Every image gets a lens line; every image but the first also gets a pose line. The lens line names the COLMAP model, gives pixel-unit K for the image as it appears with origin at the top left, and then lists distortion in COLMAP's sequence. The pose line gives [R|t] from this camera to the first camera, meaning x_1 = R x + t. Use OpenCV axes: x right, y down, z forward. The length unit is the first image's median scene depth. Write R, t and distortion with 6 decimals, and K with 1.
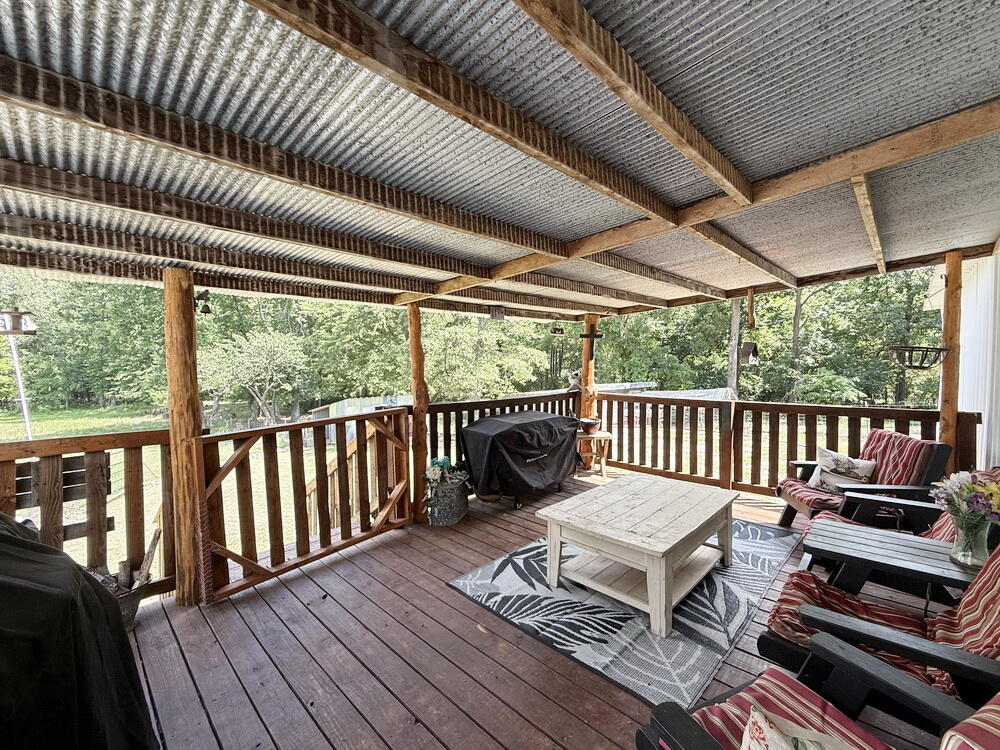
lens RADIAL K [[424.7, 0, 501.8], [0, 424.7, 377.8], [0, 0, 1]] dist [0.000311, -0.000036]
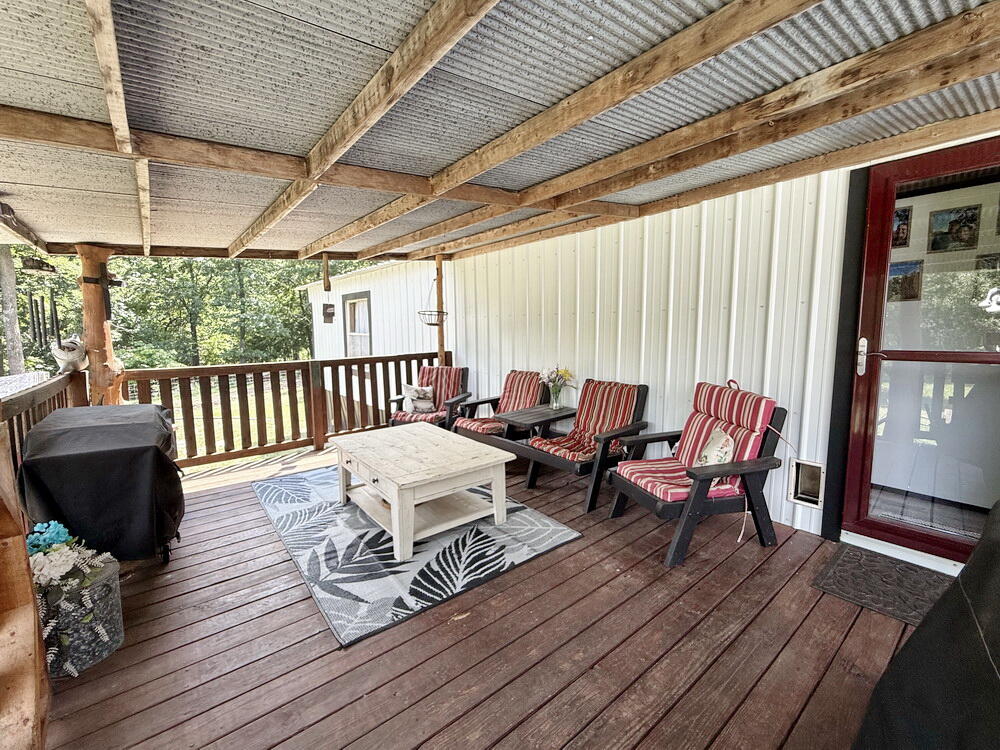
lens RADIAL K [[424.7, 0, 501.2], [0, 424.7, 374.6], [0, 0, 1]] dist [0.000311, -0.000036]
pose [[0.120721, -0.104755, 0.987144, -0.690140], [0.058529, 0.993438, 0.098265, 0.024136], [-0.990959, 0.045914, 0.126060, 0.659162]]
